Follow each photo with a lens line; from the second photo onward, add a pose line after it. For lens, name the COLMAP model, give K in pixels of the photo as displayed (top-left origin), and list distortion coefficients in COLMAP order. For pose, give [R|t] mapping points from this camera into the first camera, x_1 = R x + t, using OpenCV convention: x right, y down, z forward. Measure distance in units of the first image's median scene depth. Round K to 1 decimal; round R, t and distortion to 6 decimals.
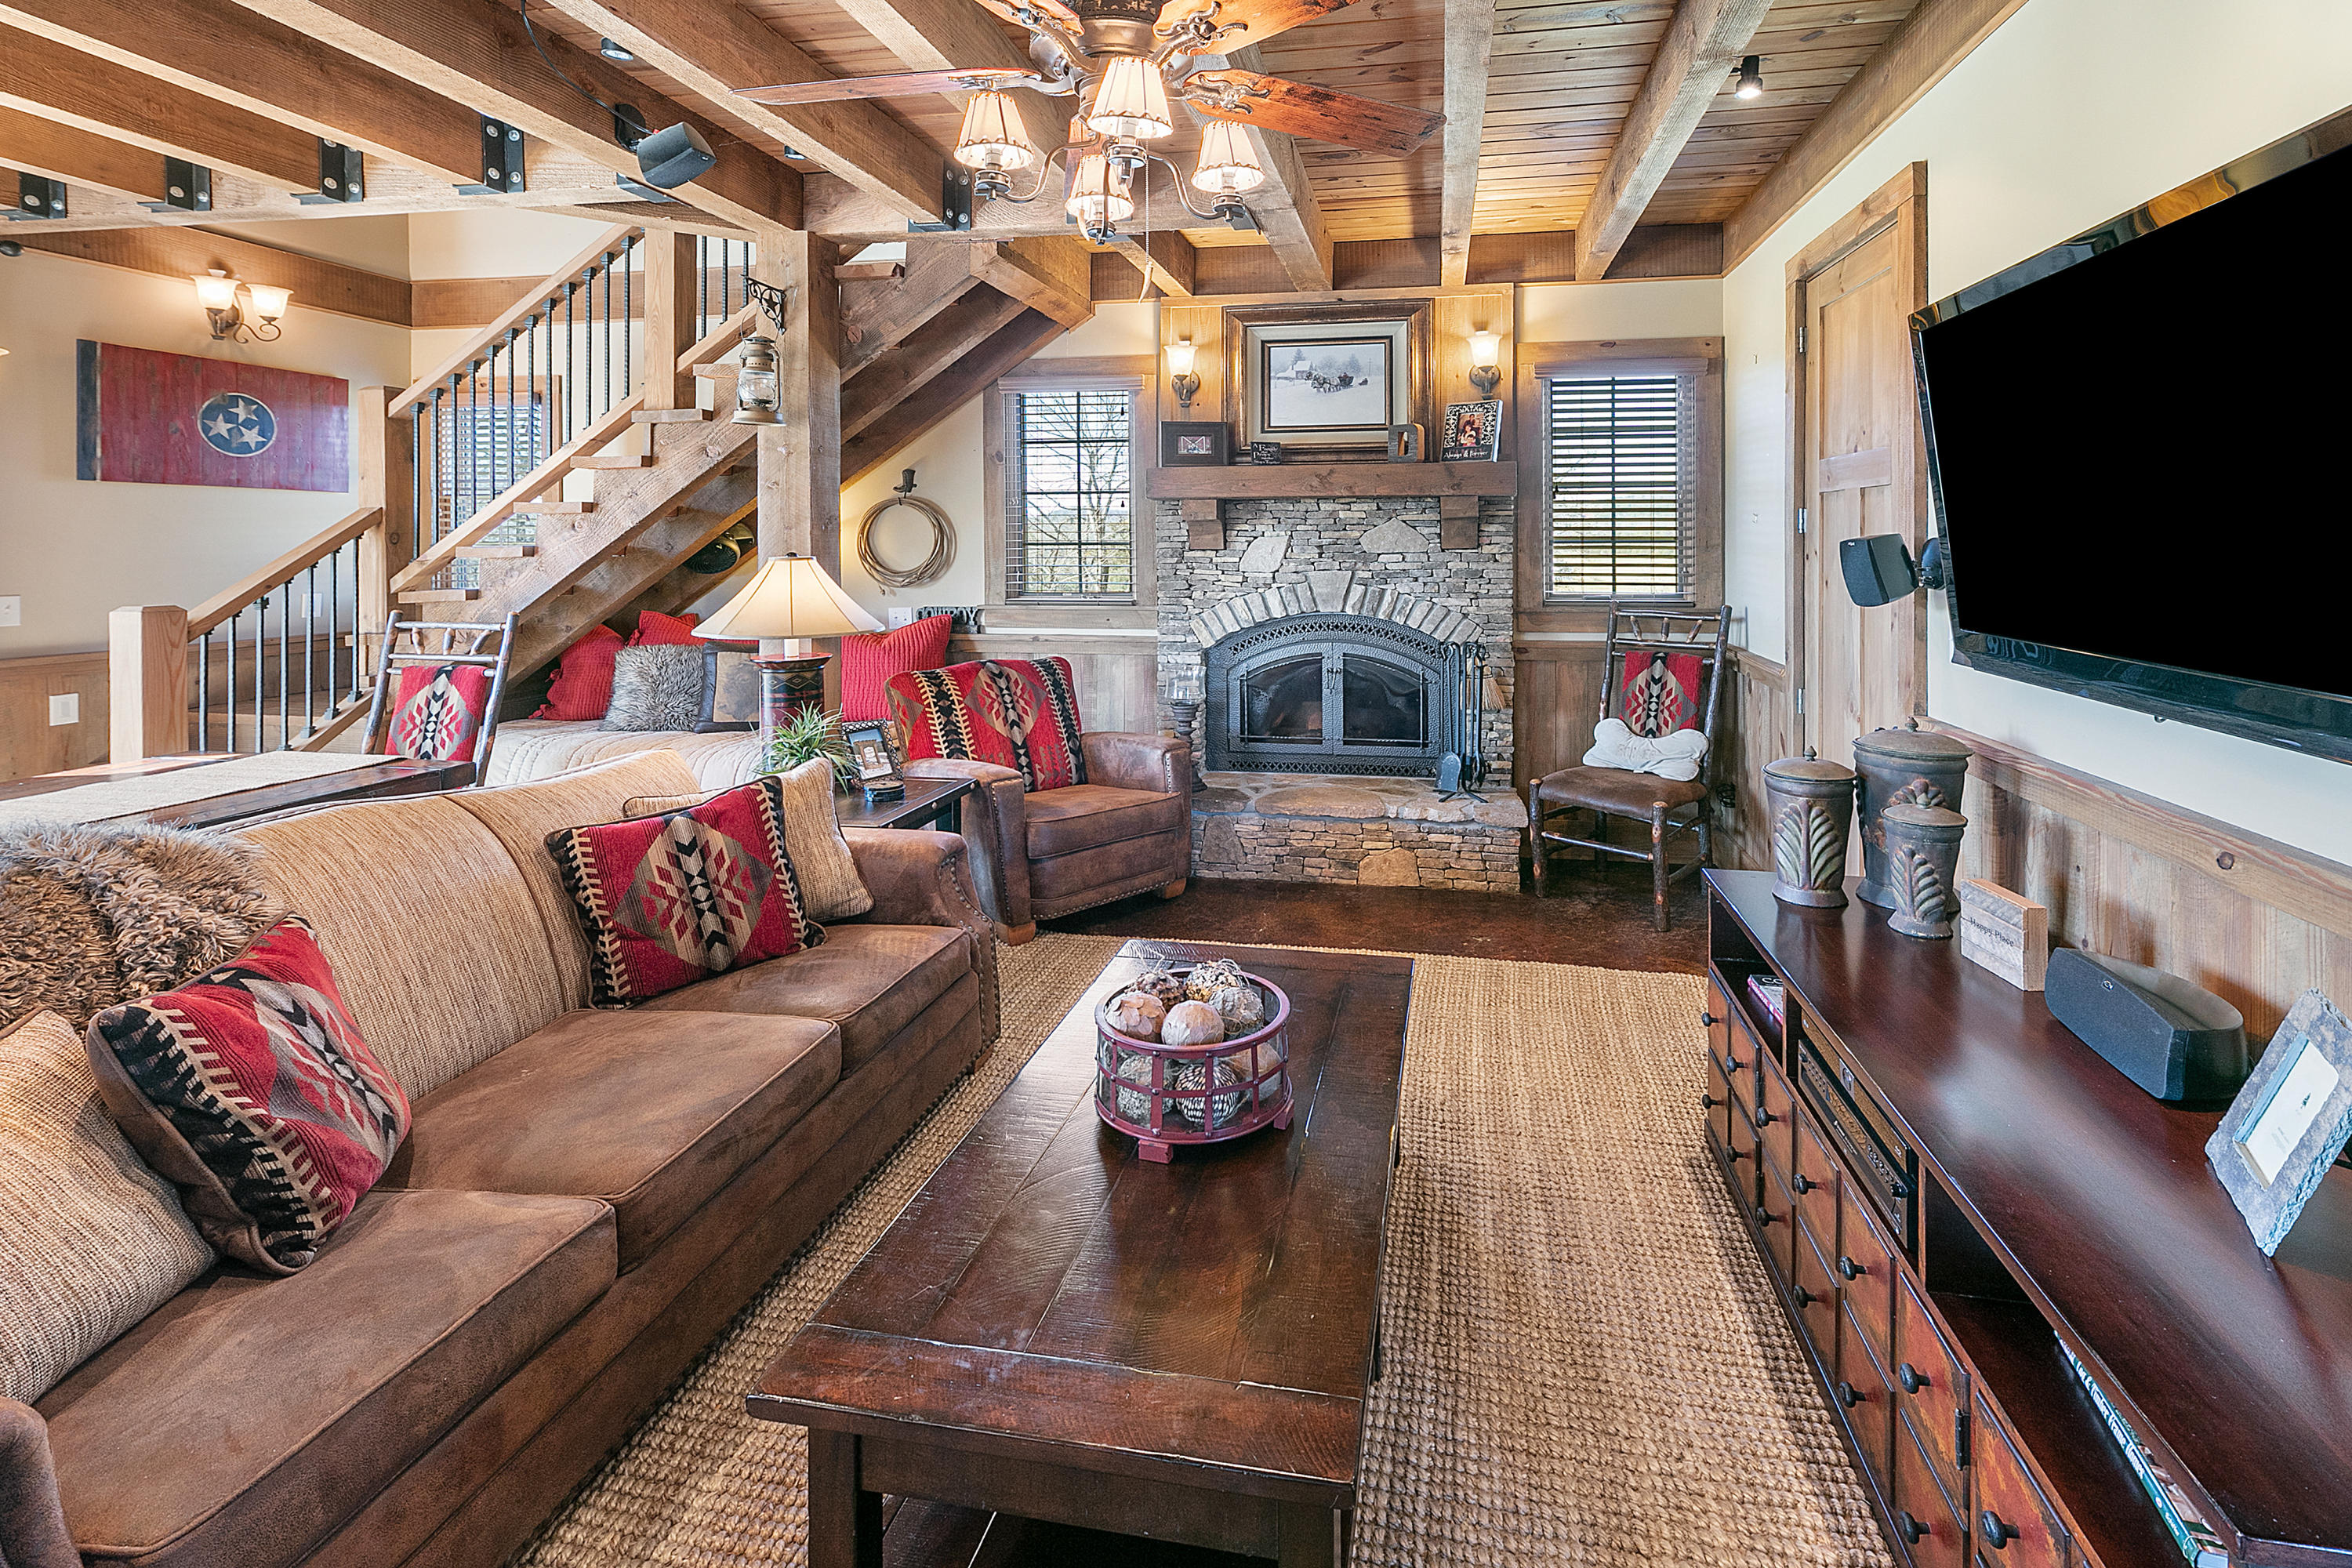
lens RADIAL K [[1107.2, 0, 1178.6], [0, 1107.2, 648.4], [0, 0, 1]] dist [0.007357, -0.000095]
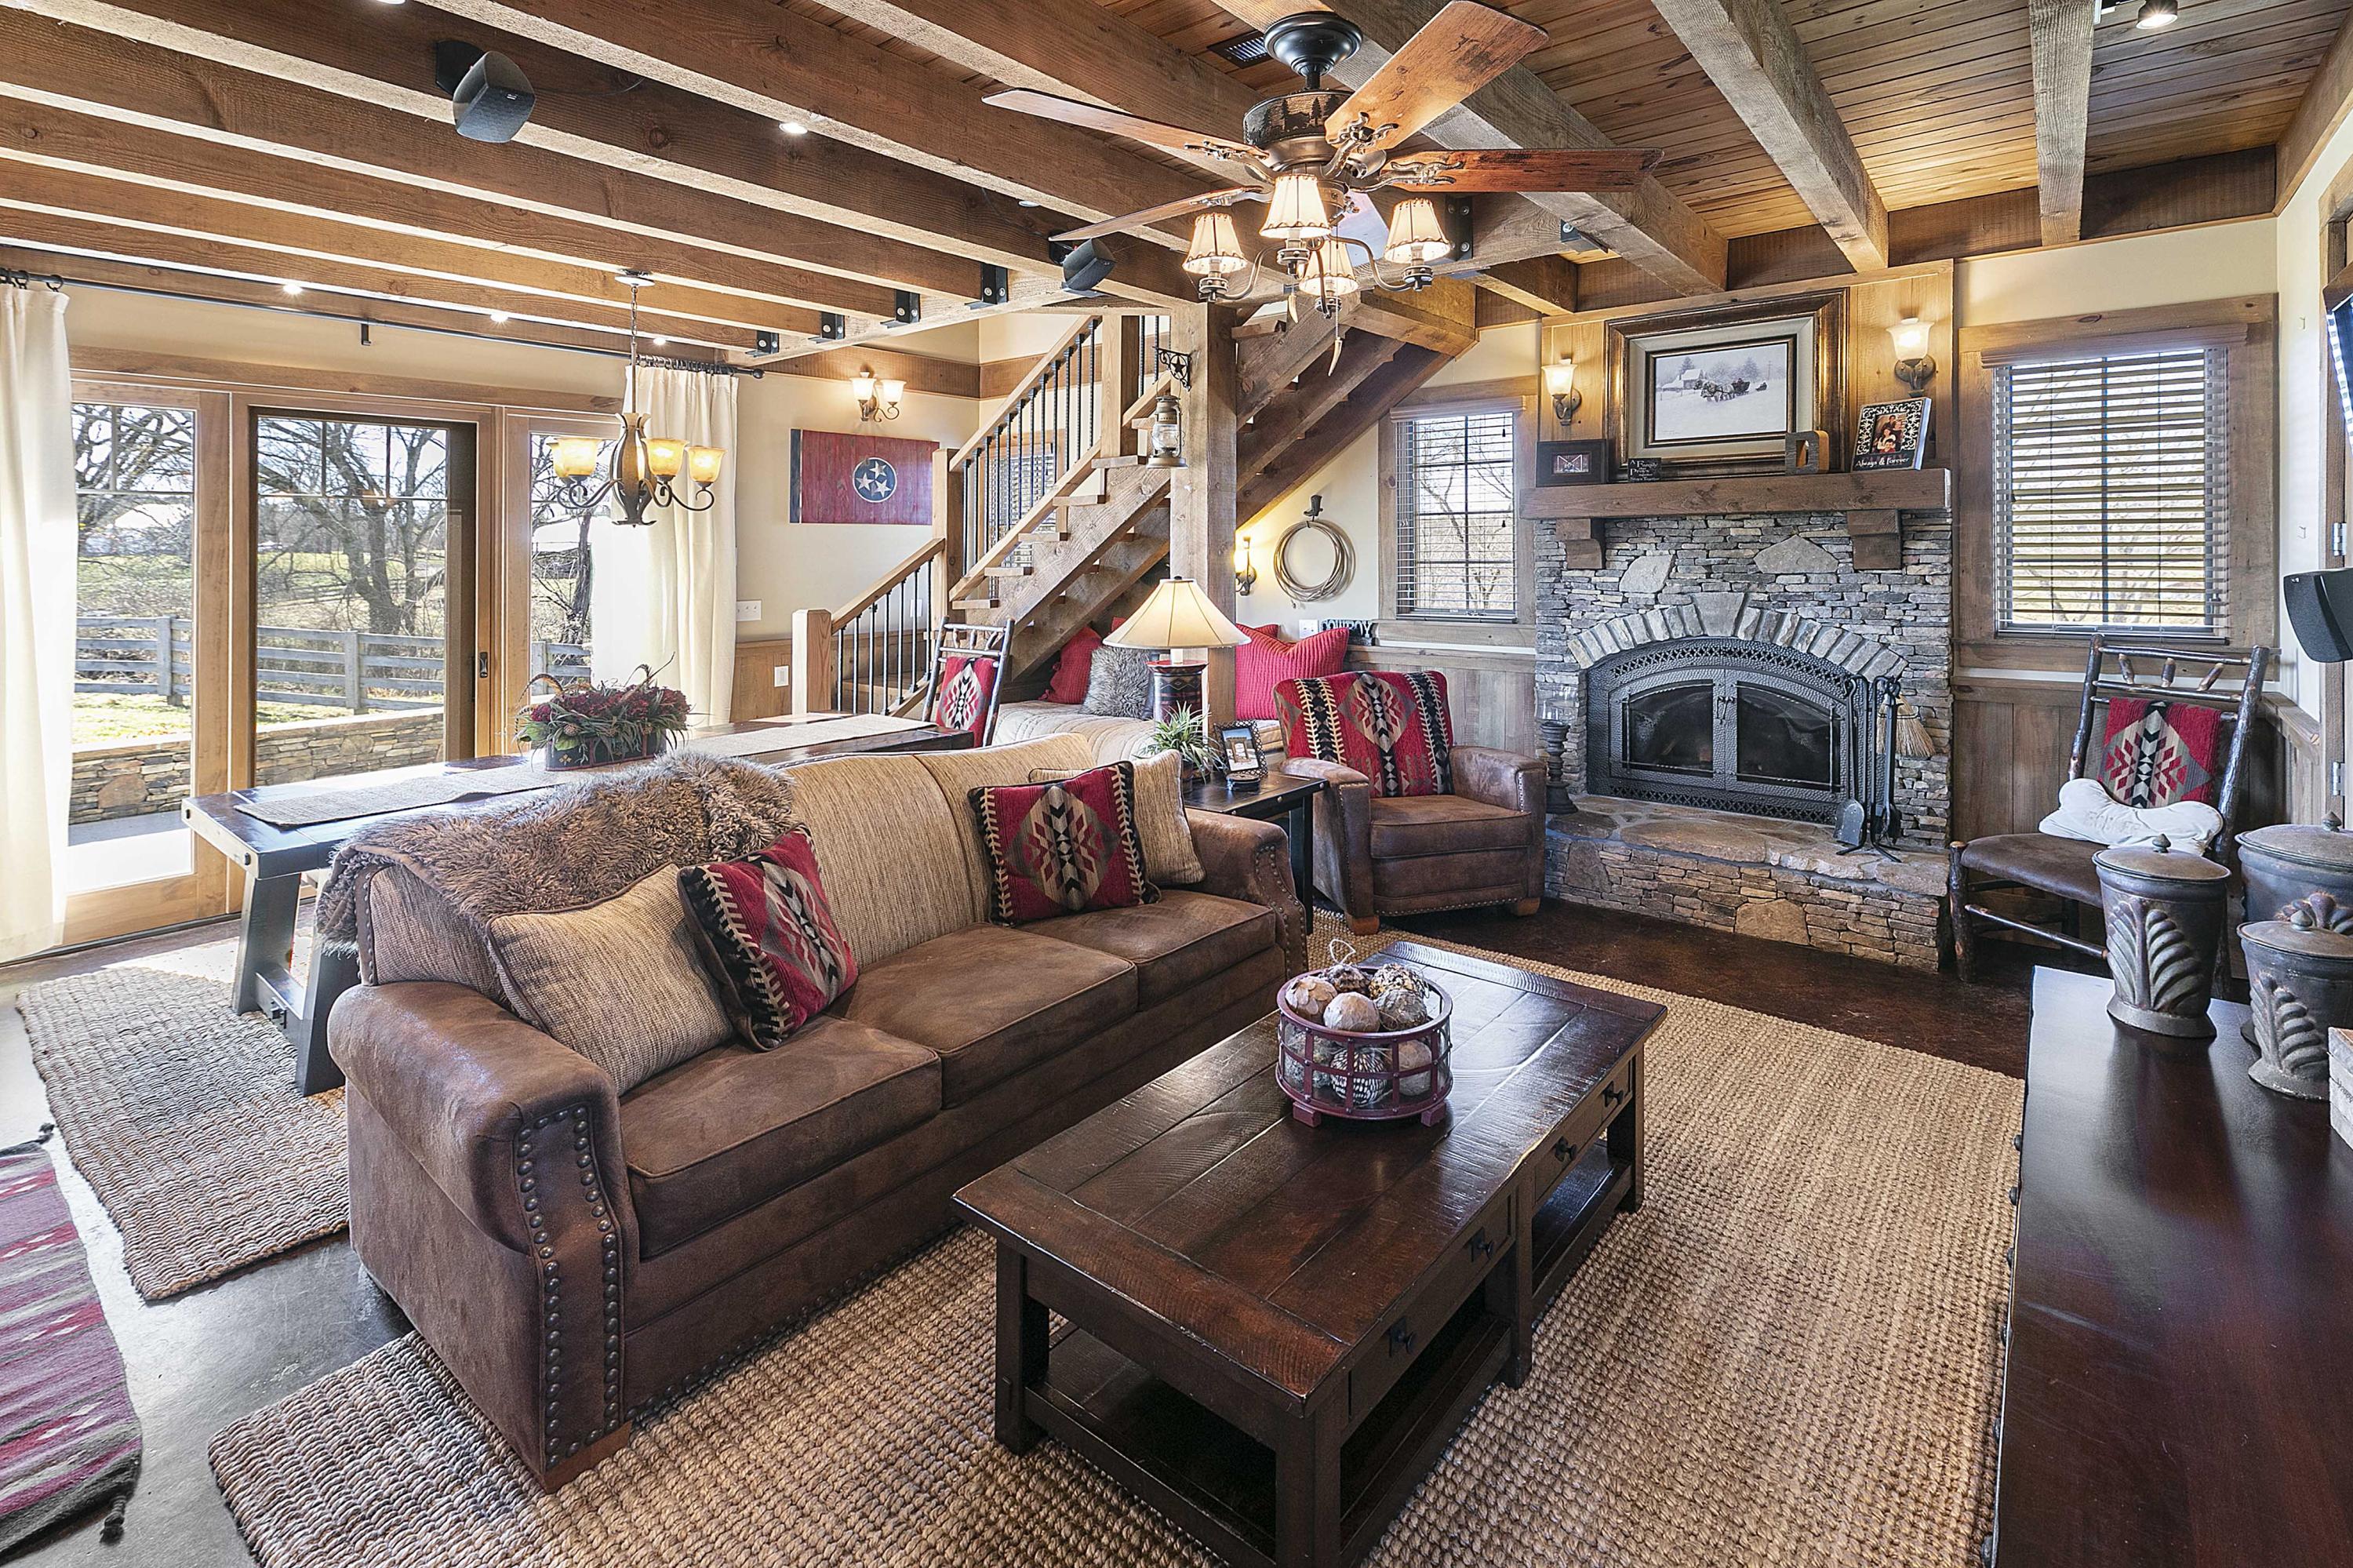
lens RADIAL K [[1107.7, 0, 1179.1], [0, 1107.7, 648.4], [0, 0, 1]] dist [0.007357, -0.000095]
pose [[0.870704, 0.035060, -0.490556, 0.209519], [-0.033044, 0.999372, 0.012776, -0.020816], [0.490696, 0.005086, 0.871316, -0.036236]]
